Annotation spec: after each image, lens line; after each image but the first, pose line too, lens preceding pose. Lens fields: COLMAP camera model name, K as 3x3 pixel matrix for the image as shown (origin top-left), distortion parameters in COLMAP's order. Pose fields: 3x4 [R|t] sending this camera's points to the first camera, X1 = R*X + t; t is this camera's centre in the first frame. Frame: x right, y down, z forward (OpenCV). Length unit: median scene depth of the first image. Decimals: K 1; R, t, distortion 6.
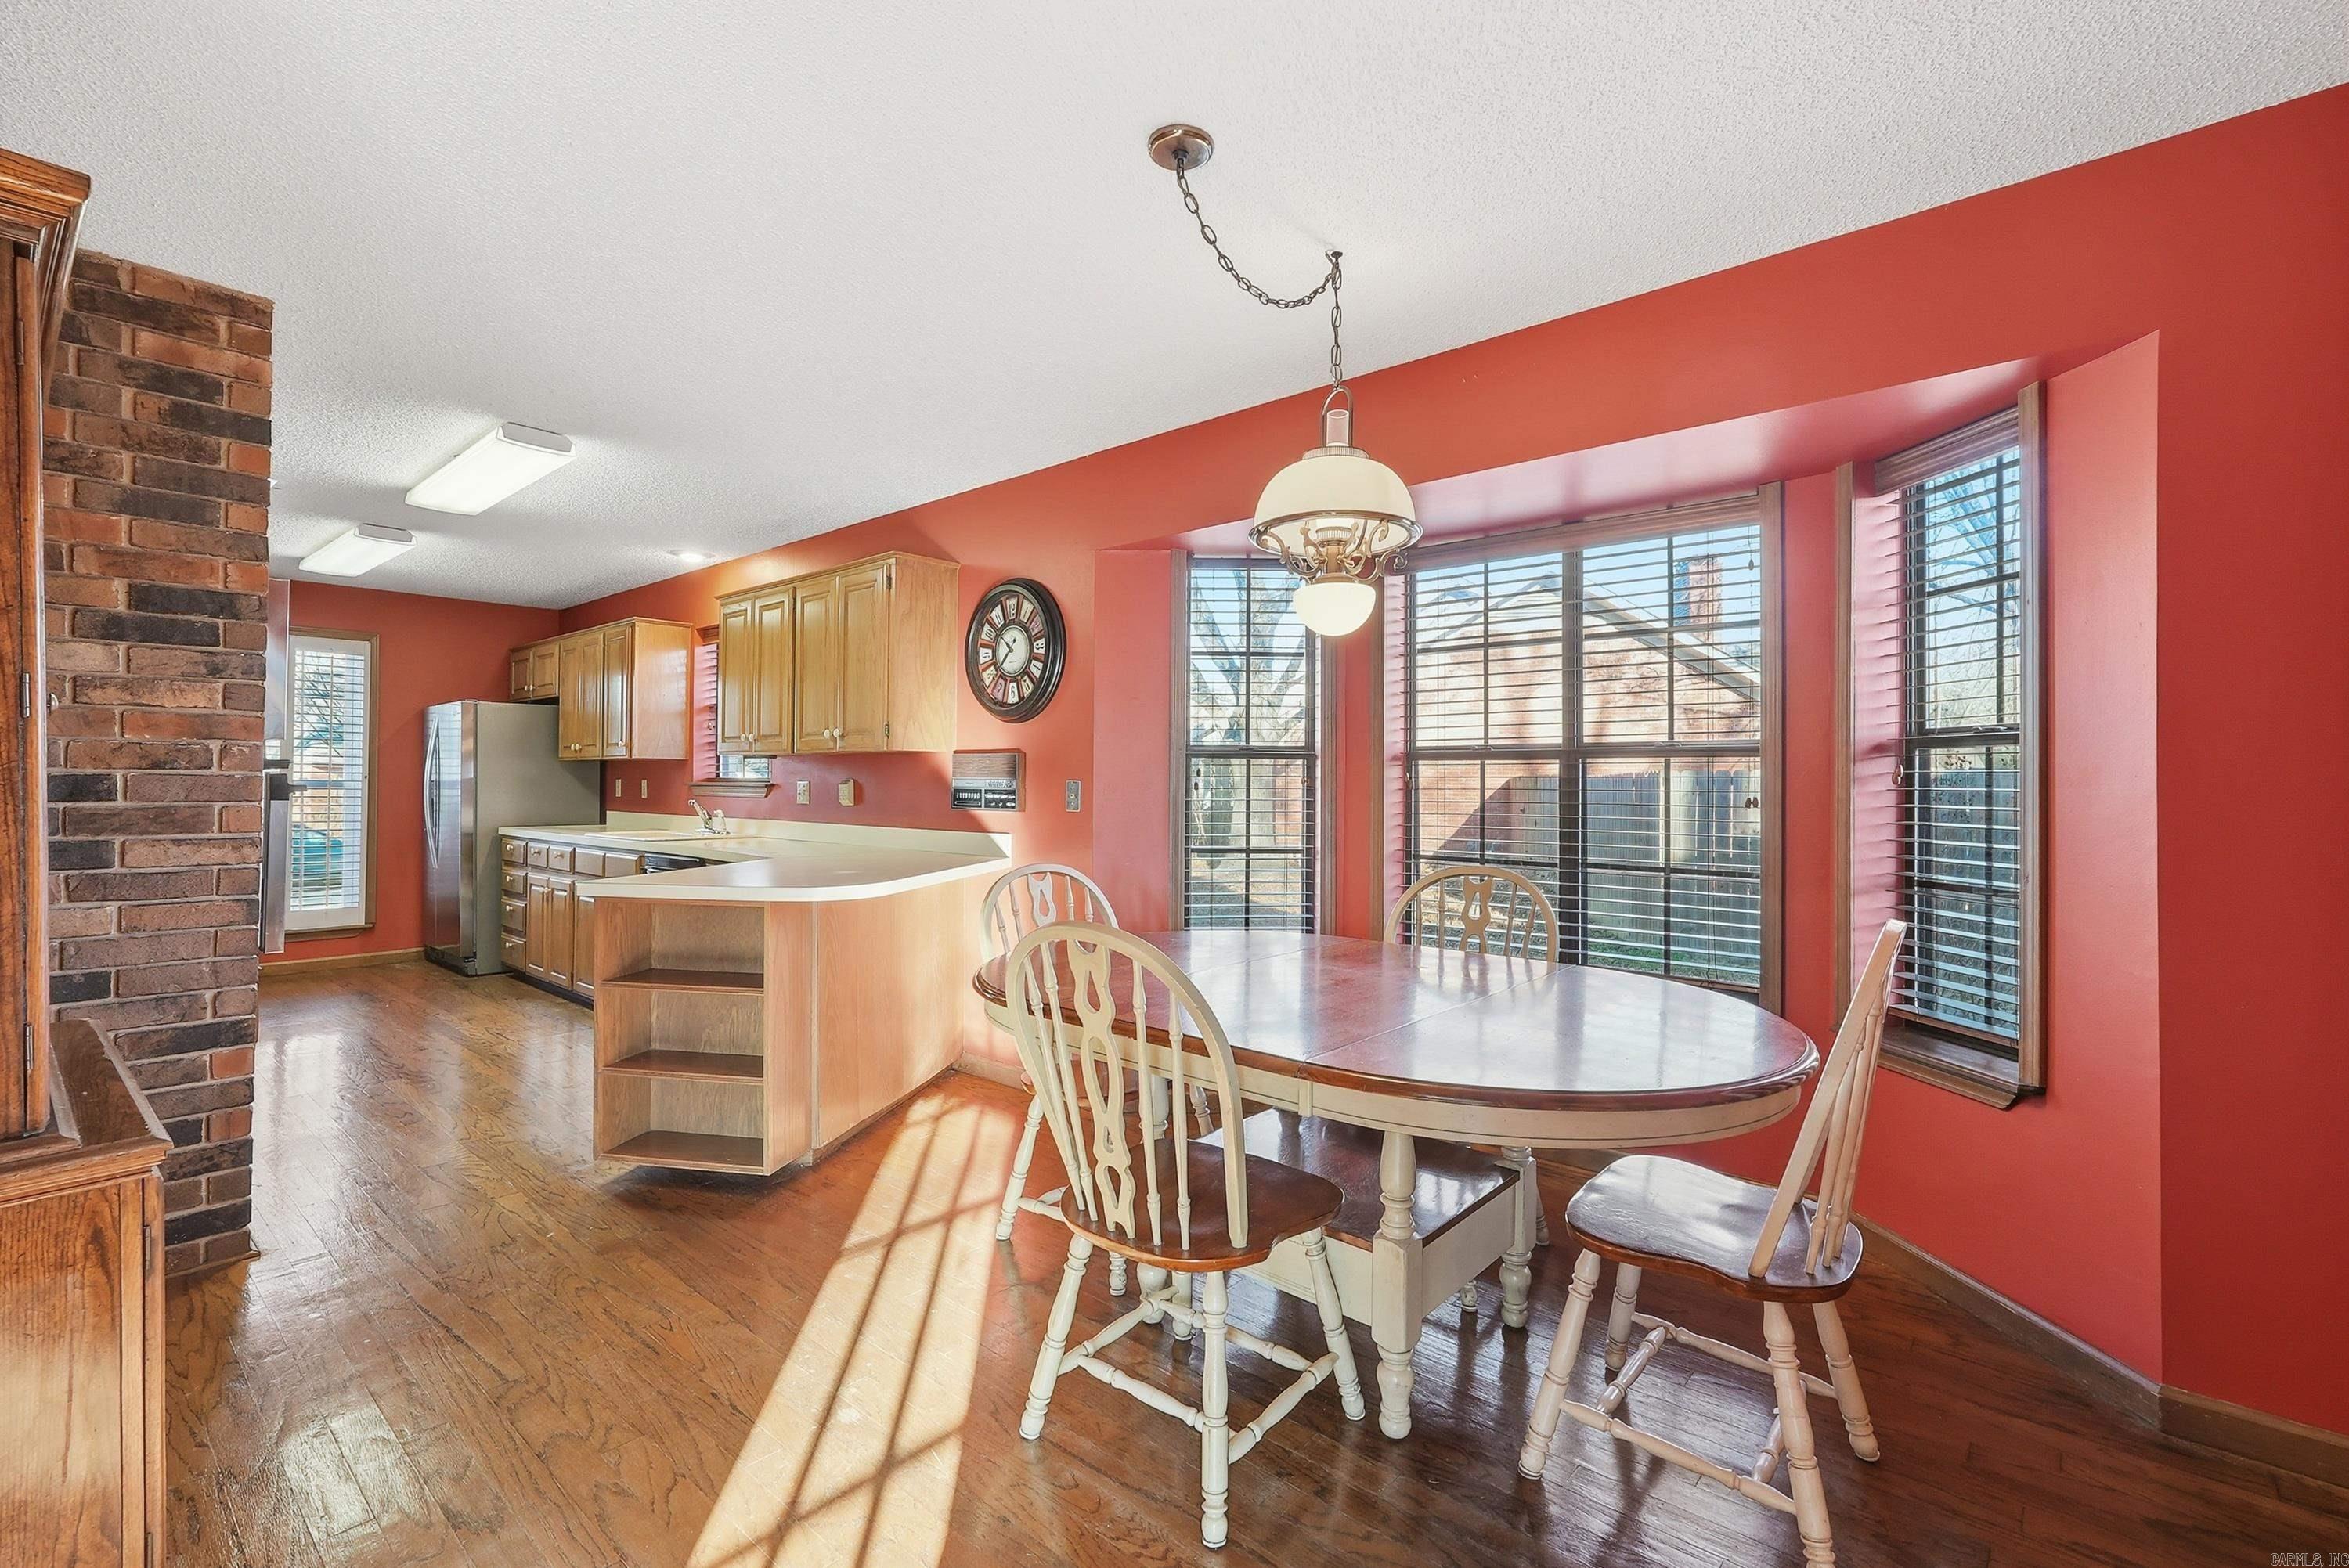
lens RADIAL K [[1043.6, 0, 1178.1], [0, 1043.6, 771.2], [0, 0, 1]] dist [-0.019565, 0.007446]
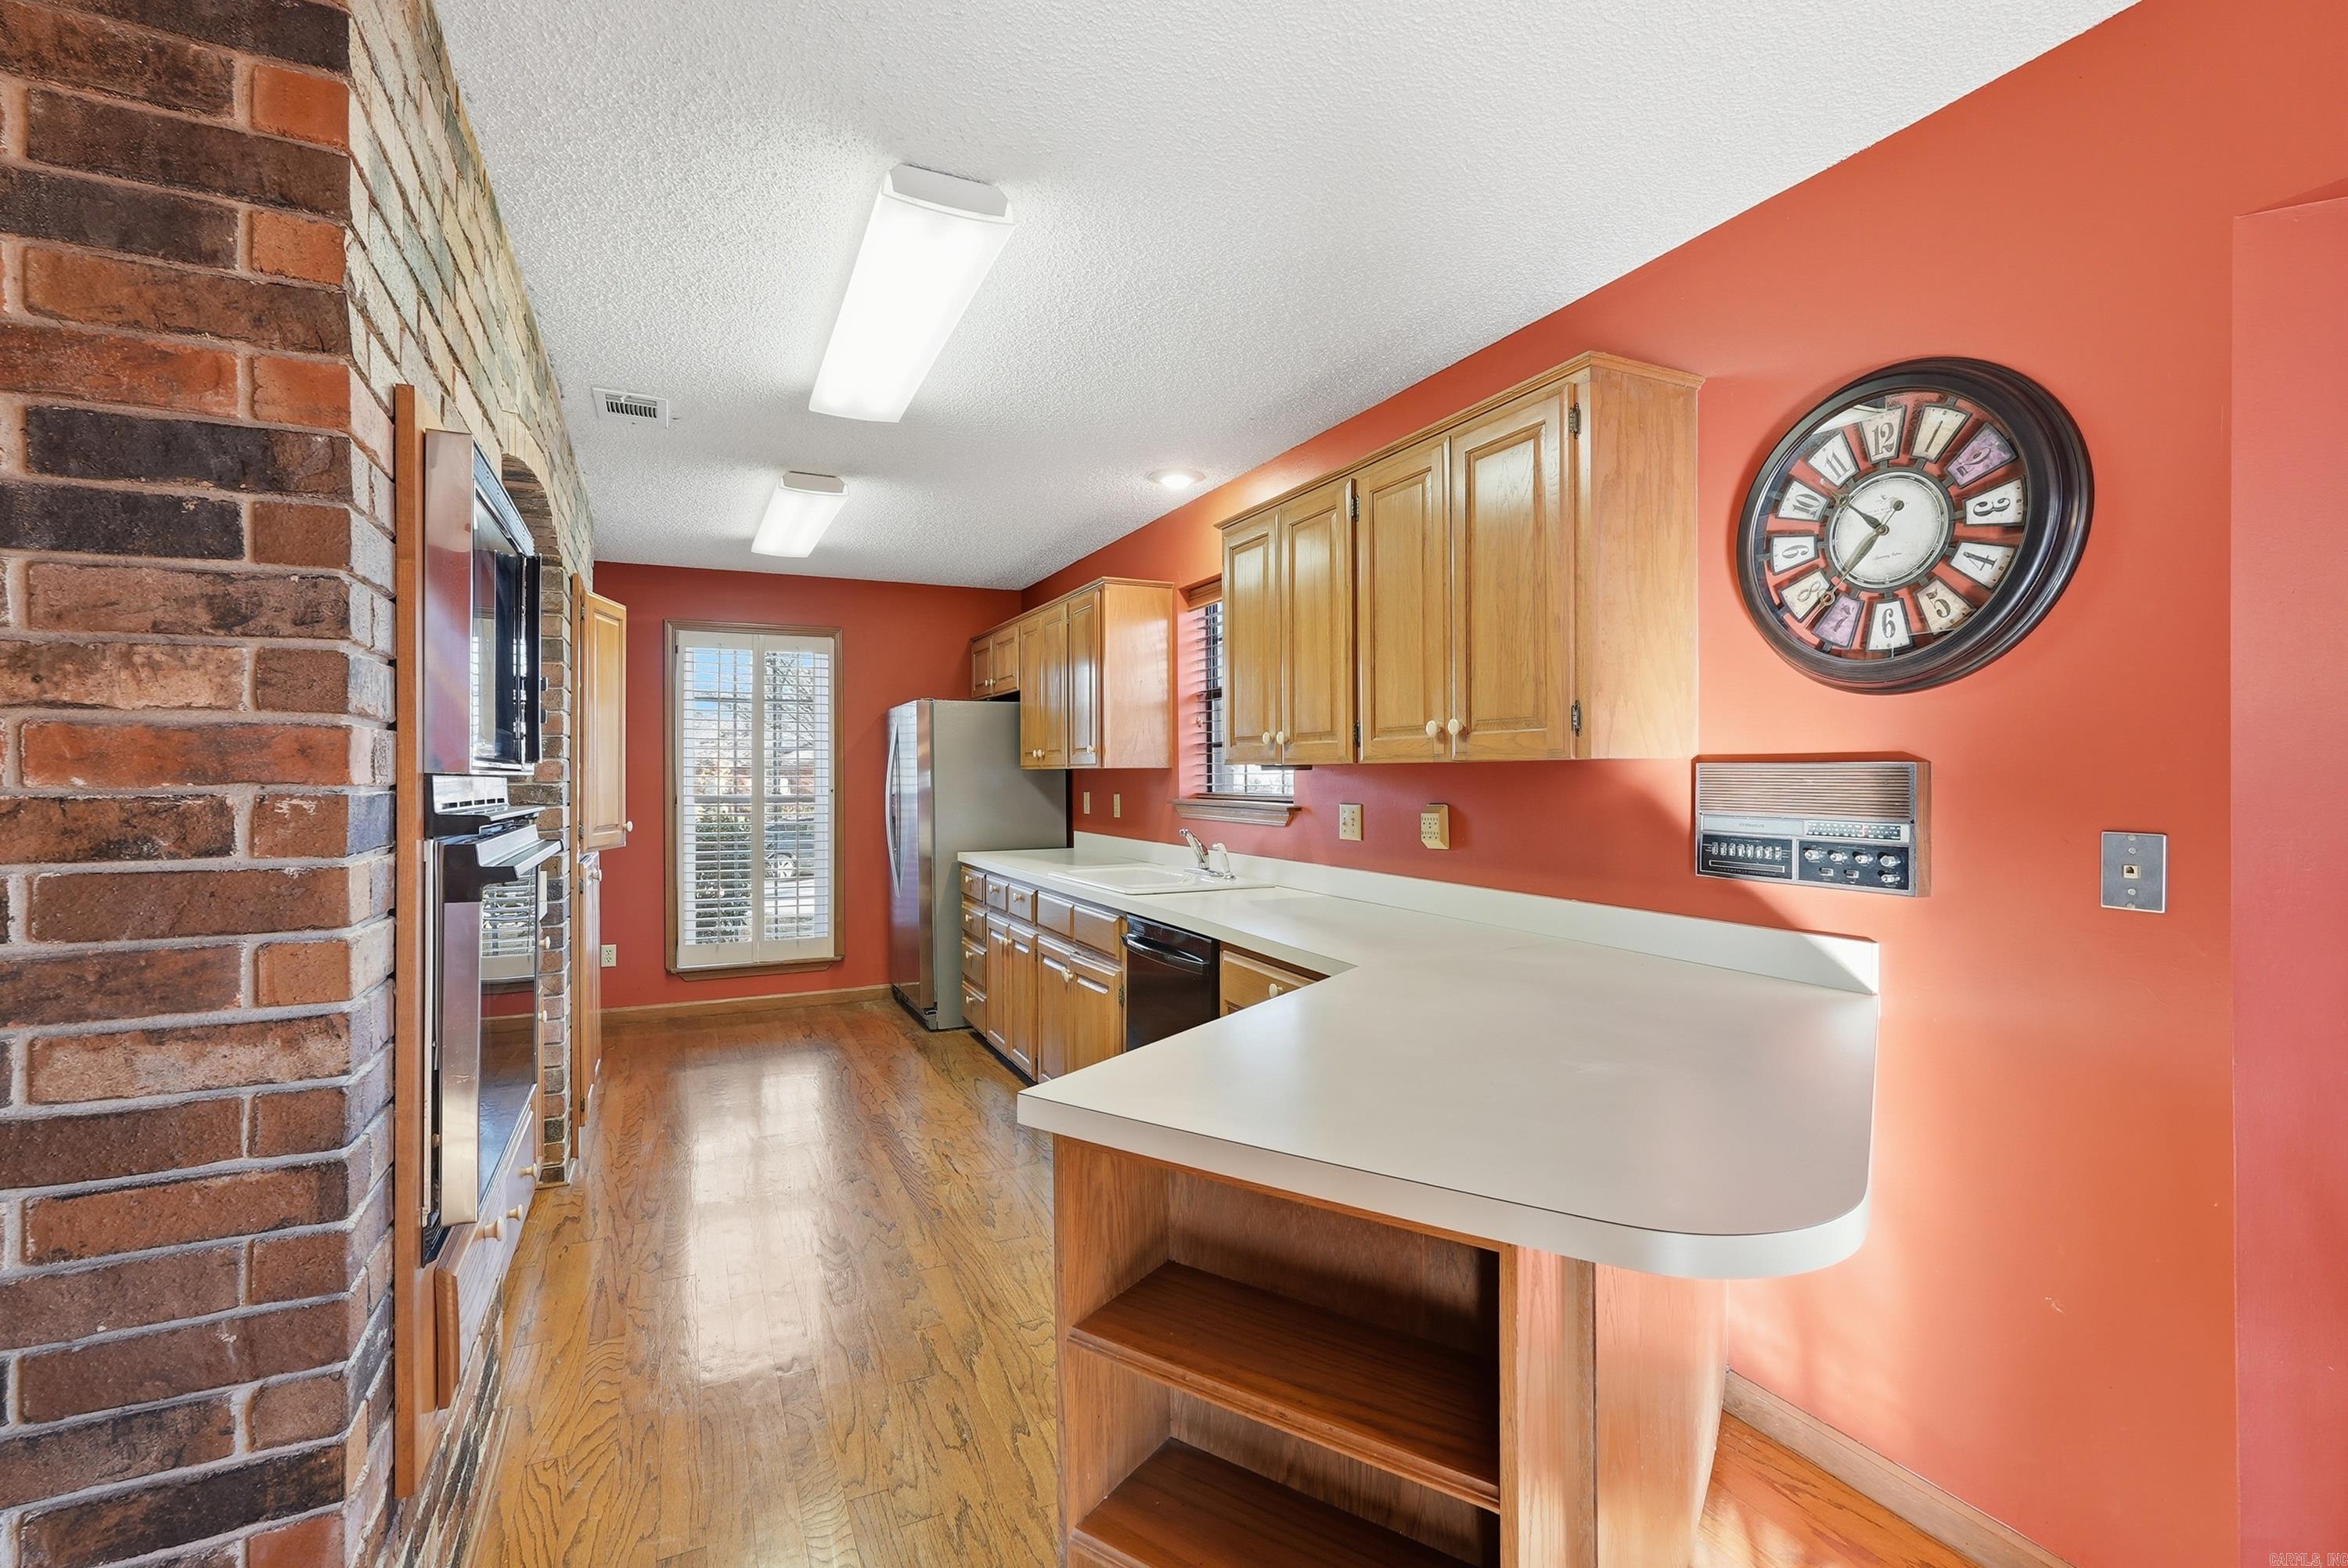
lens RADIAL K [[1043.1, 0, 1179.2], [0, 1043.1, 780.6], [0, 0, 1]] dist [-0.019565, 0.007446]
pose [[0.920573, -0.006411, -0.390518, -0.255514], [0.013748, 0.999778, 0.015994, -0.020192], [0.390329, -0.020093, 0.920456, 0.462113]]
